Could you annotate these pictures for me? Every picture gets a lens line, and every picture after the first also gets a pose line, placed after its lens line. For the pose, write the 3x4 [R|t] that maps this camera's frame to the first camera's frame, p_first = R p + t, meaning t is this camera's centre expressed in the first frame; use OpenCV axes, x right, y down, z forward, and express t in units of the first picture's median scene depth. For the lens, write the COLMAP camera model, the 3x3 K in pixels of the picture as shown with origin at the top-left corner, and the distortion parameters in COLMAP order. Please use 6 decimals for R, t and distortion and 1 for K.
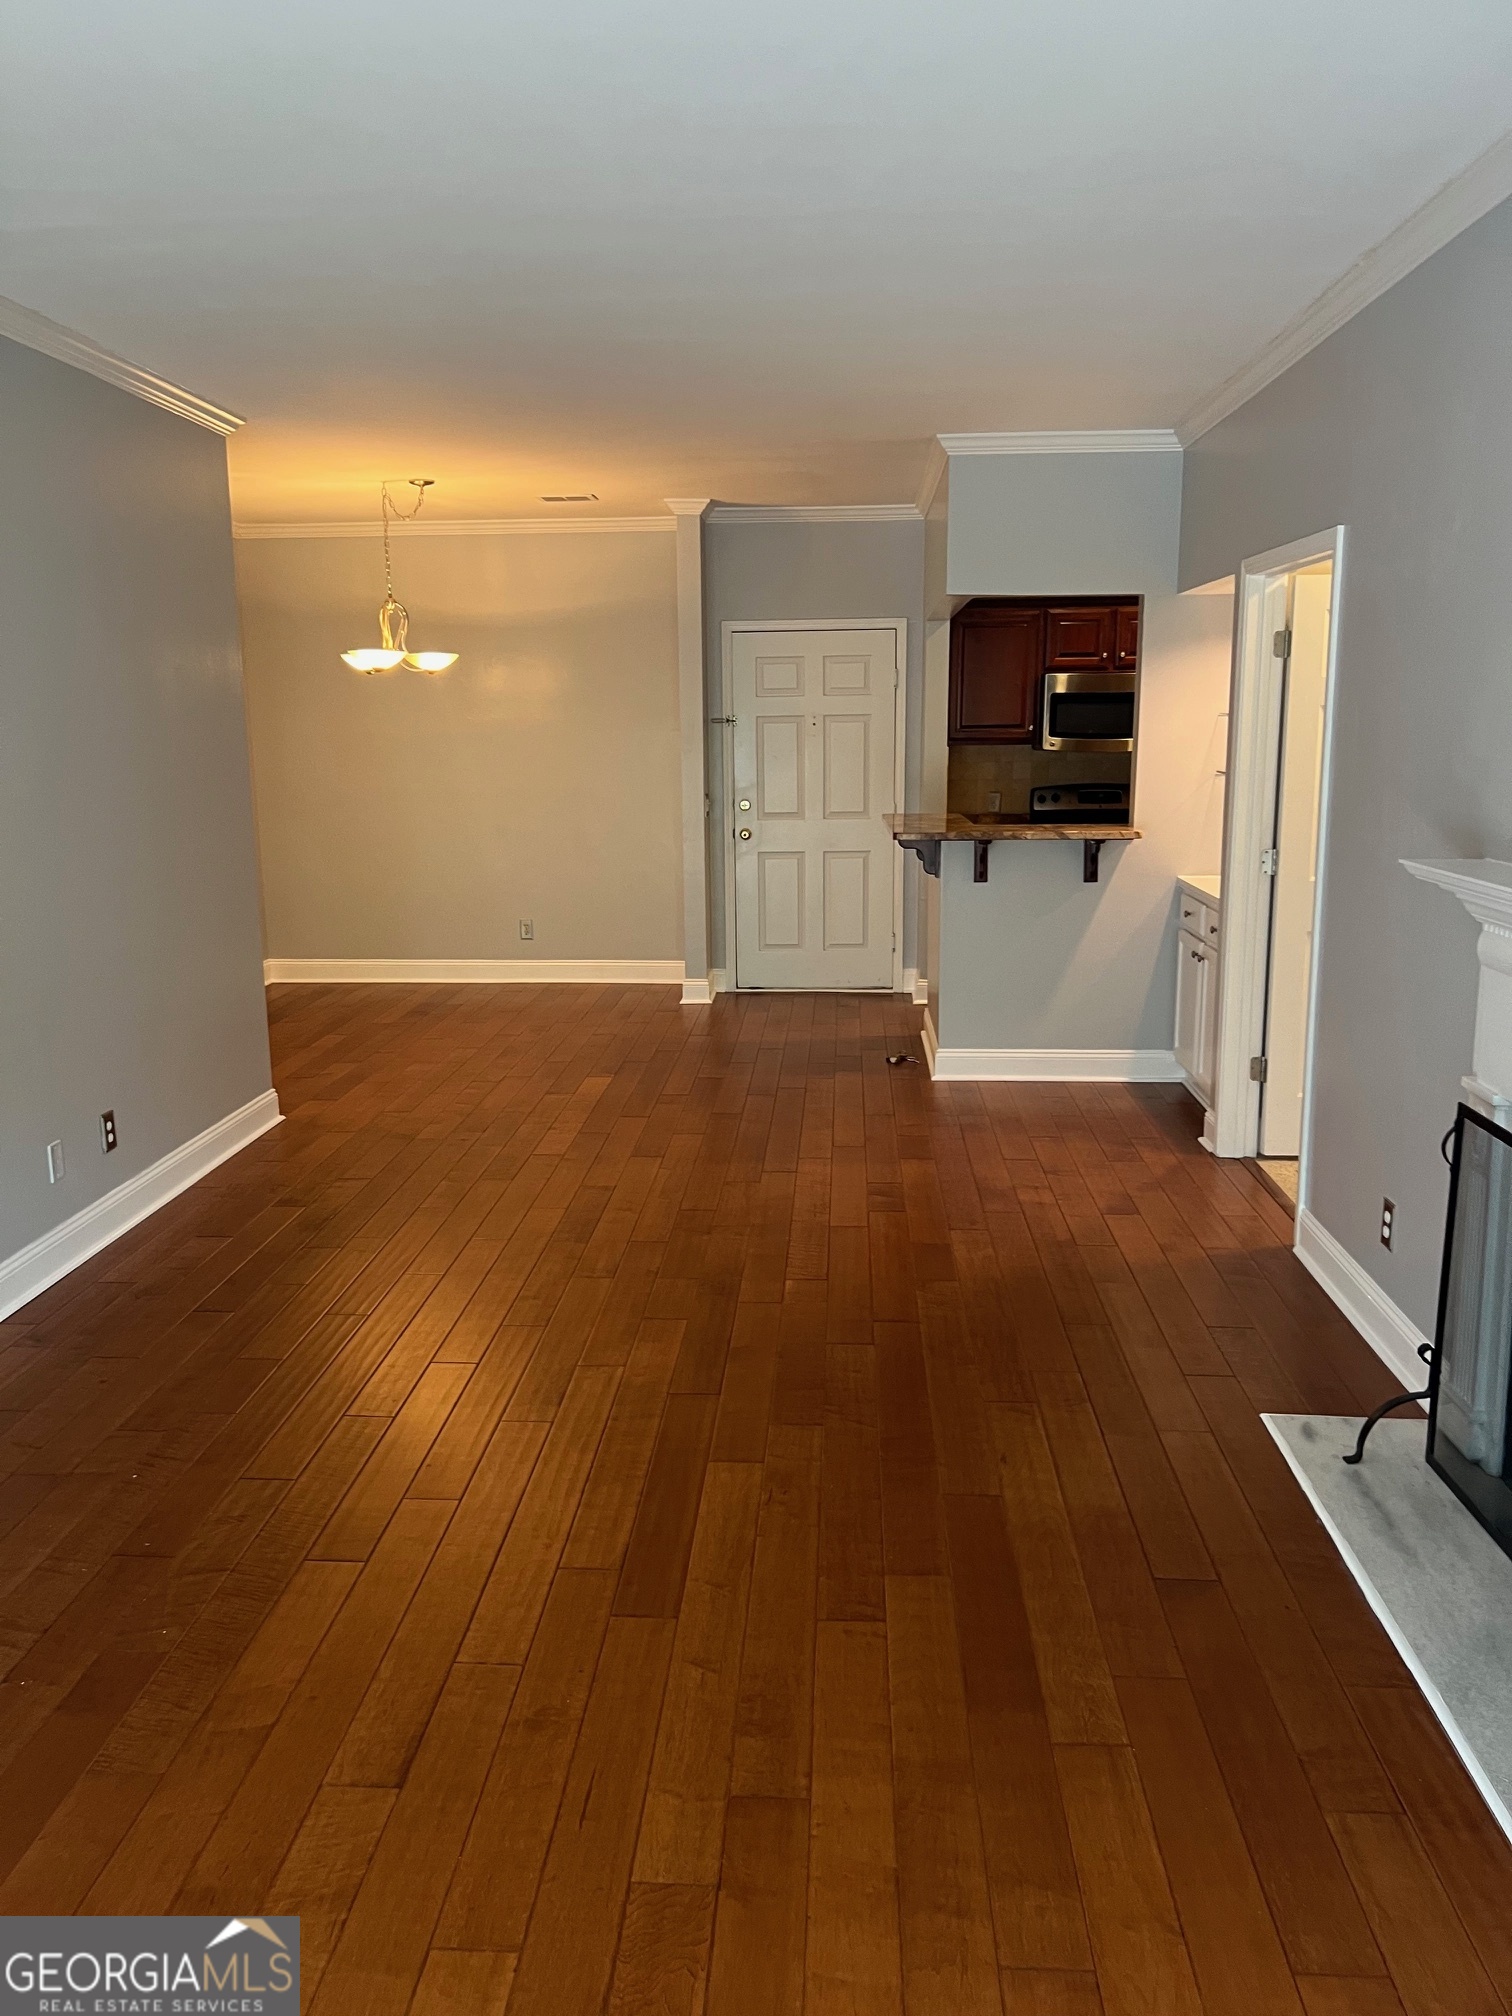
lens RADIAL K [[1522.2, 0, 746.3], [0, 1522.2, 1013.3], [0, 0, 1]] dist [0.061733, -0.073846]
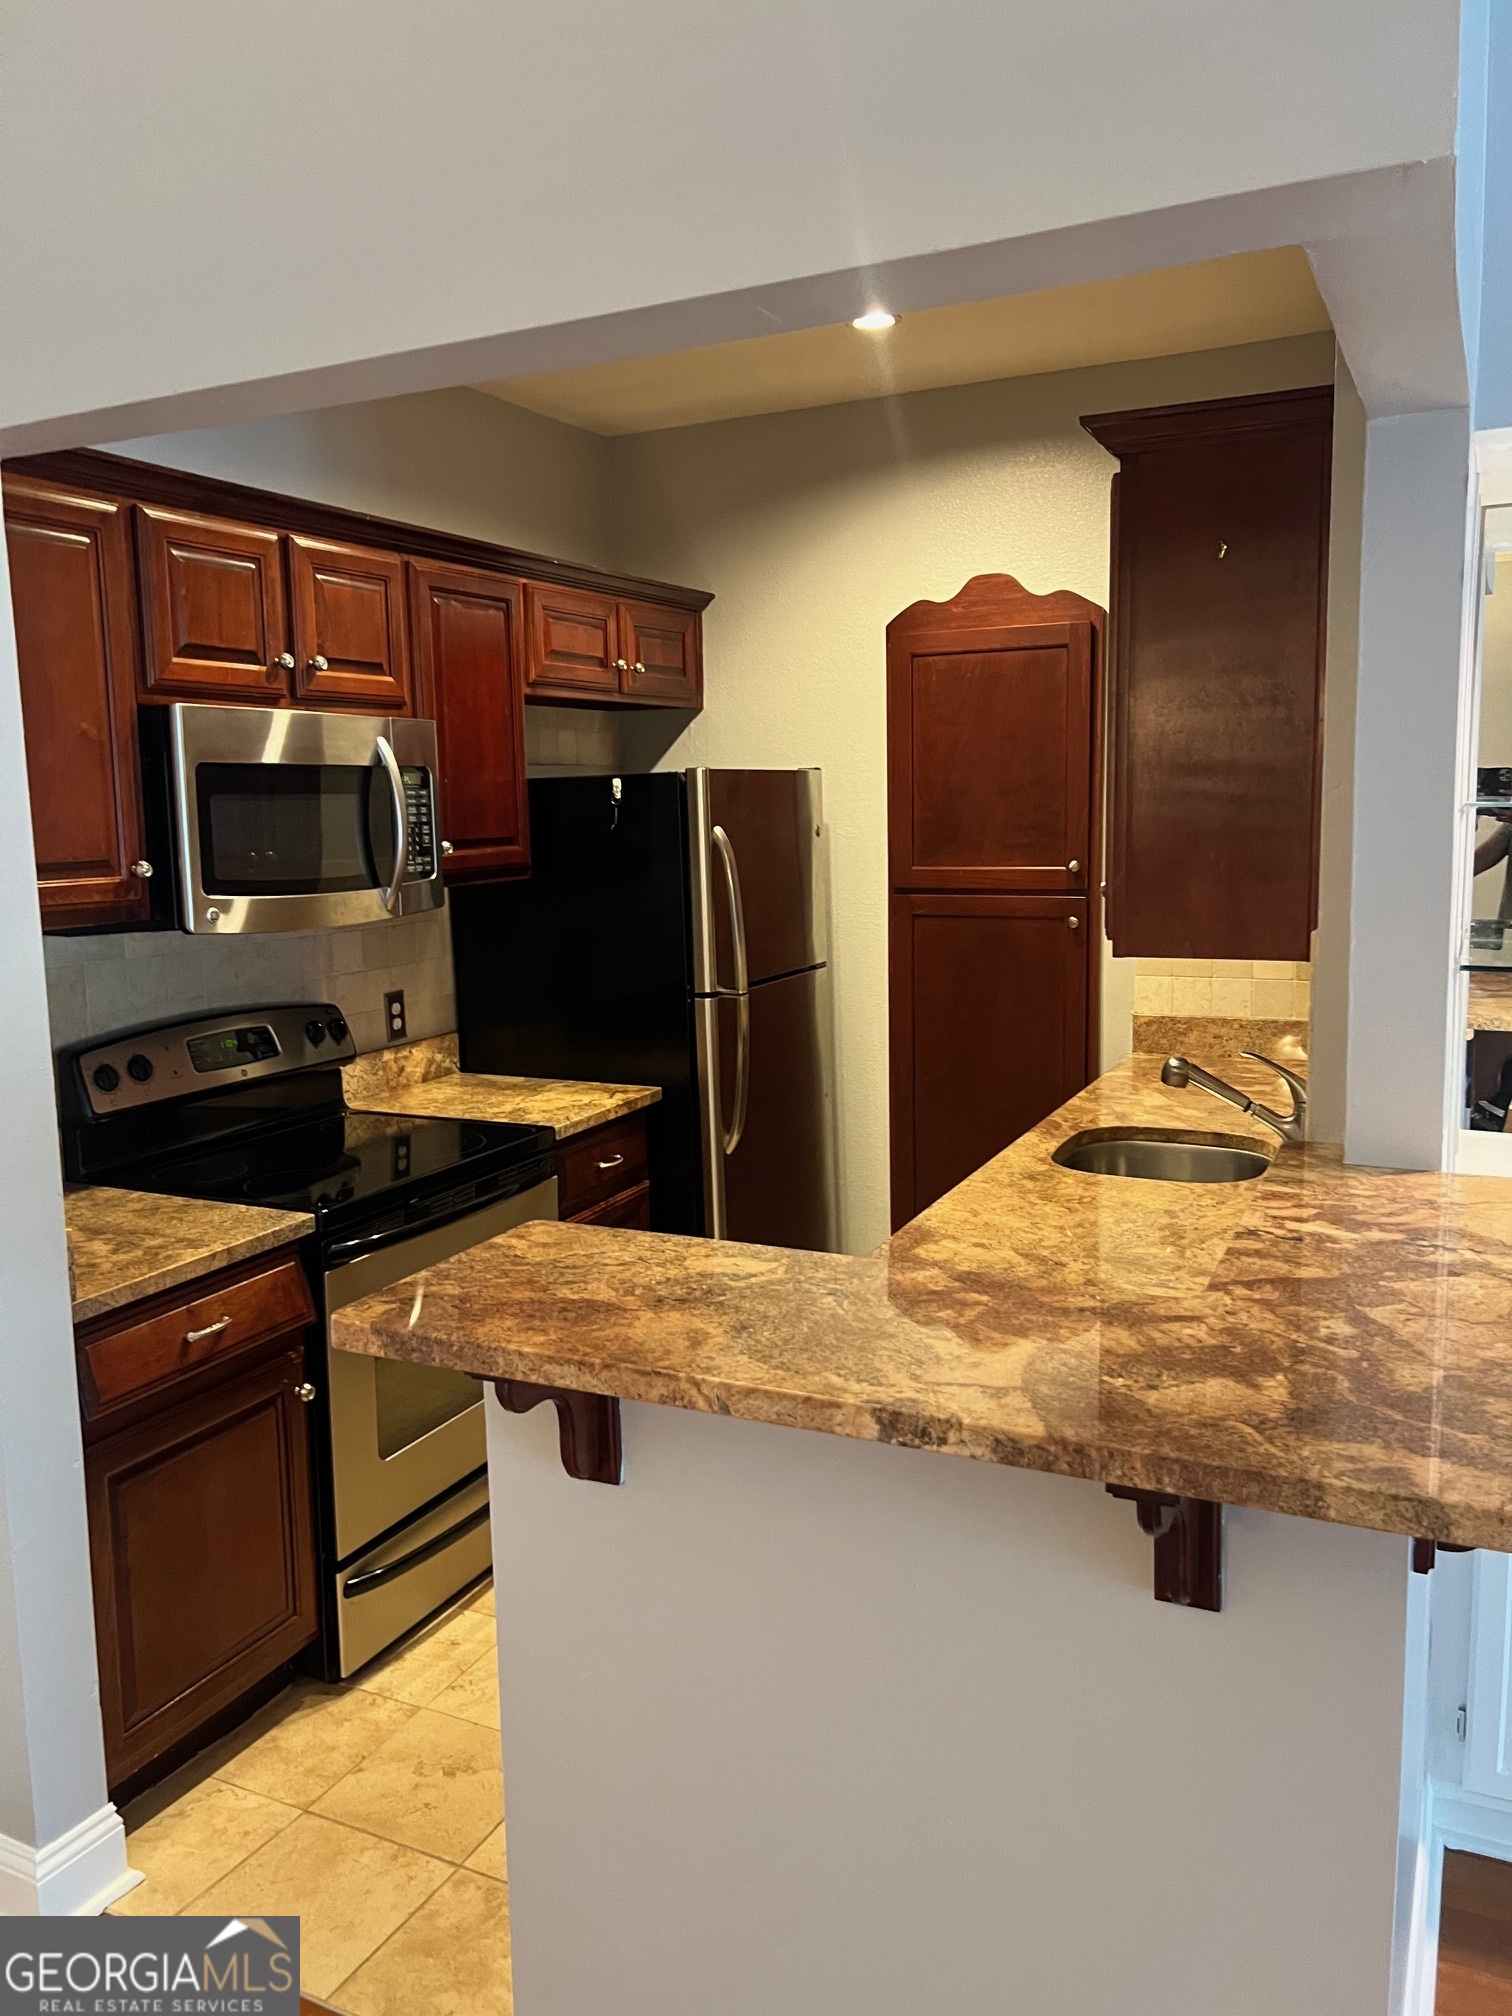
lens RADIAL K [[1522.2, 0, 765.2], [0, 1522.2, 999.6], [0, 0, 1]] dist [0.061733, -0.073846]
pose [[0.377089, -0.119759, 0.918401, -0.077046], [0.192209, 0.980135, 0.048890, -0.192311], [-0.906013, 0.158090, 0.392618, 0.971796]]
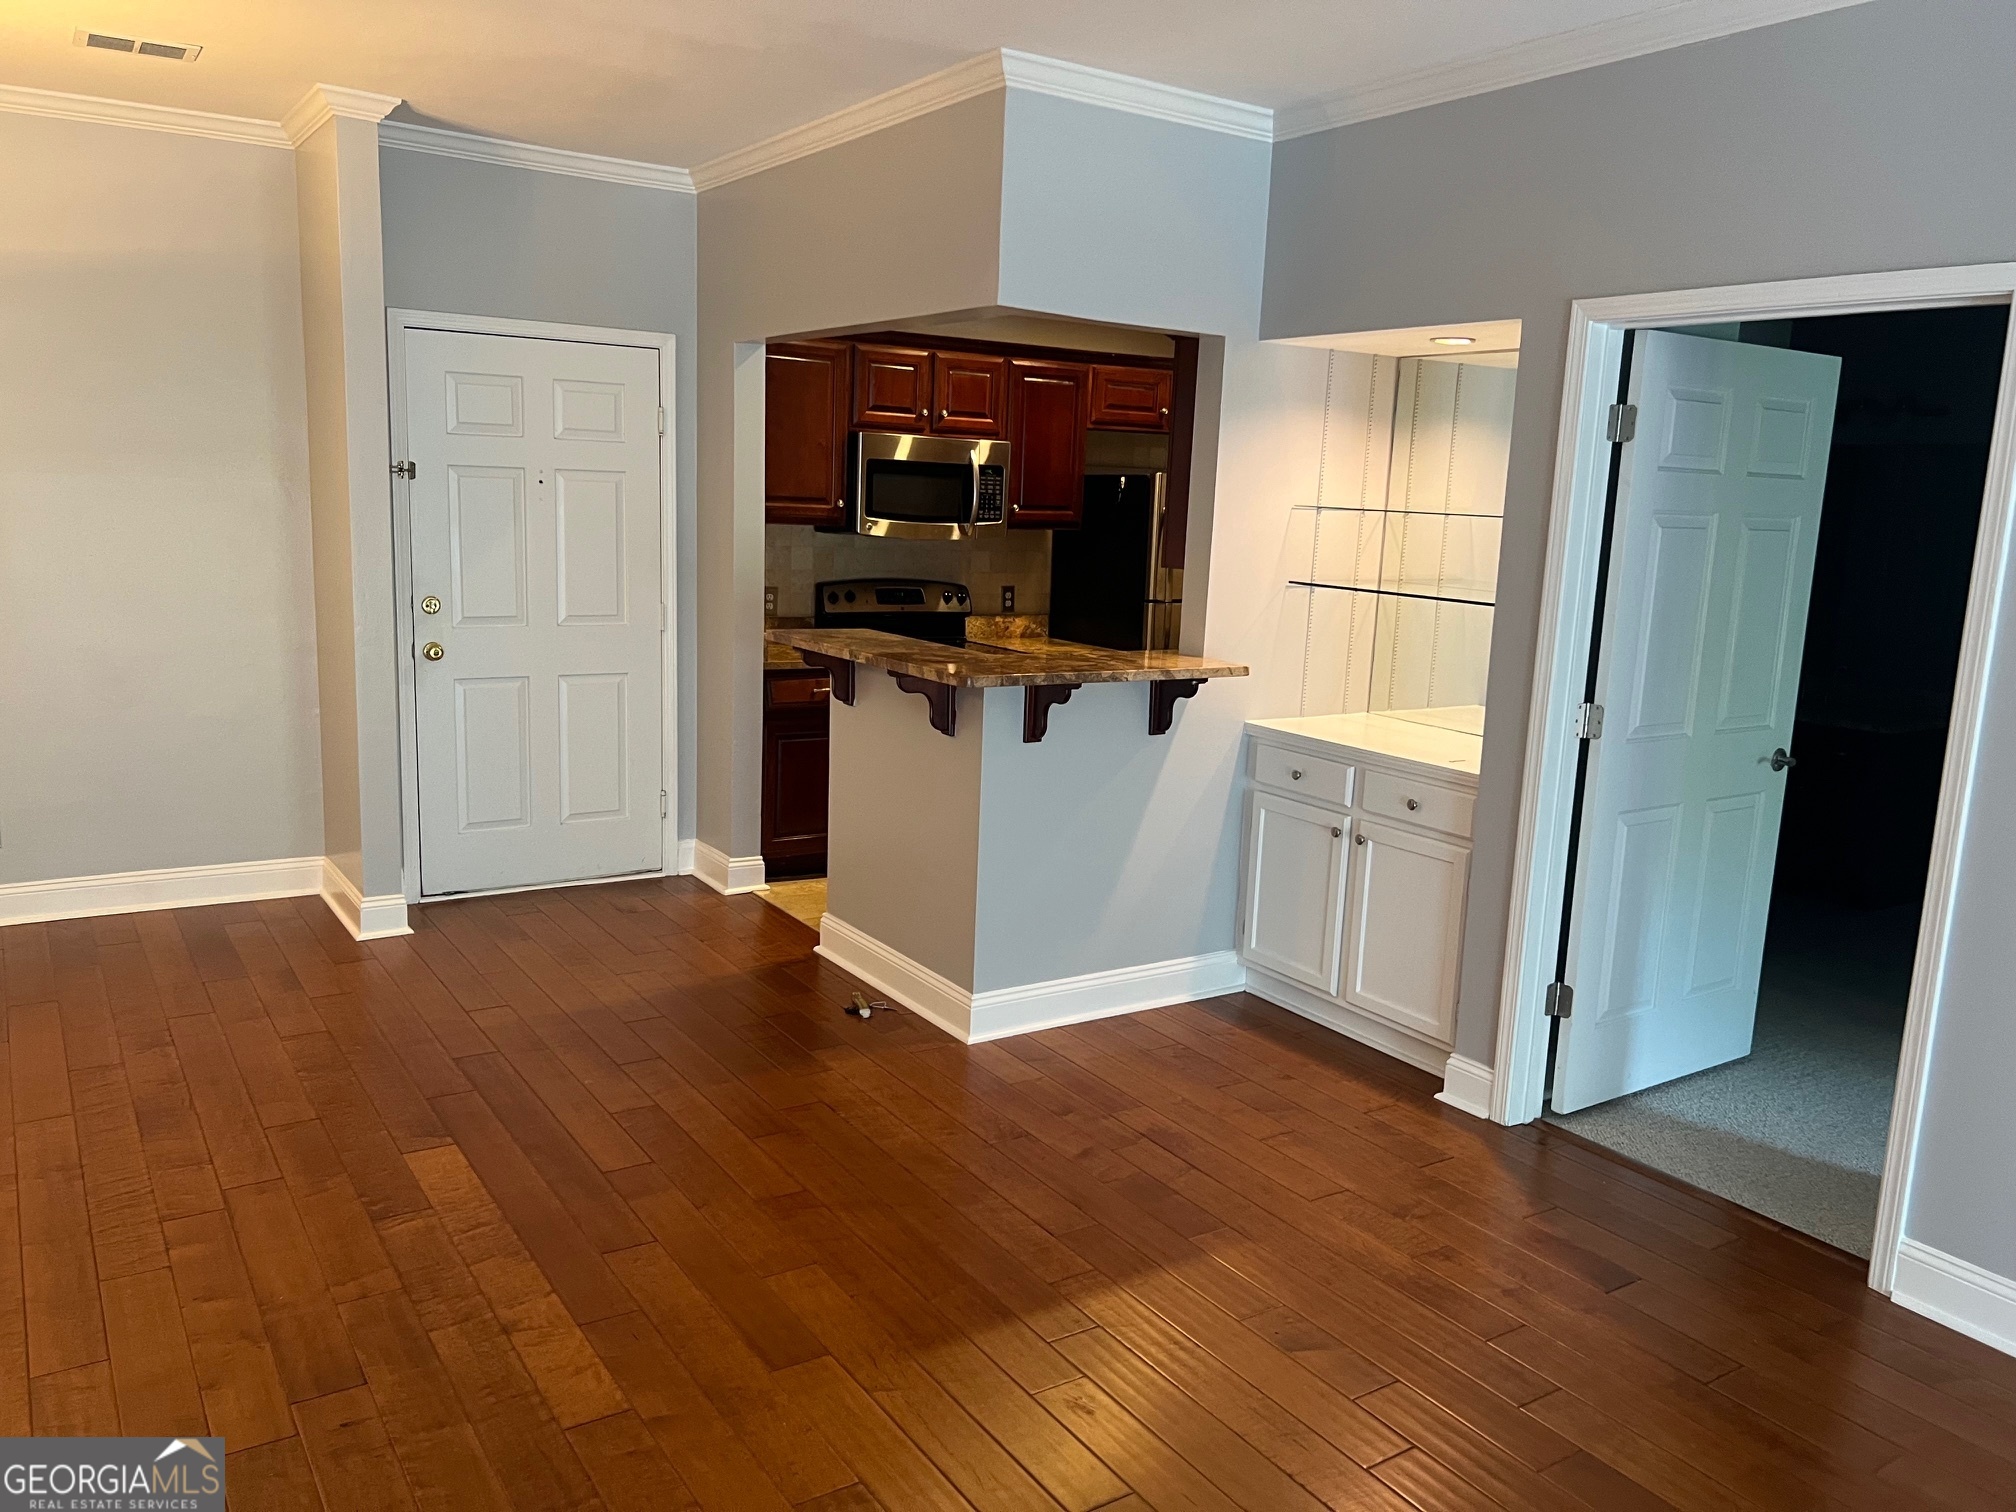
lens RADIAL K [[1522.2, 0, 1017.2], [0, 1522.2, 760.5], [0, 0, 1]] dist [0.061733, -0.073846]
pose [[0.796105, -0.064531, 0.601708, -0.250791], [0.067977, 0.997541, 0.017043, -0.088675], [-0.601329, 0.027334, 0.798534, 0.464193]]
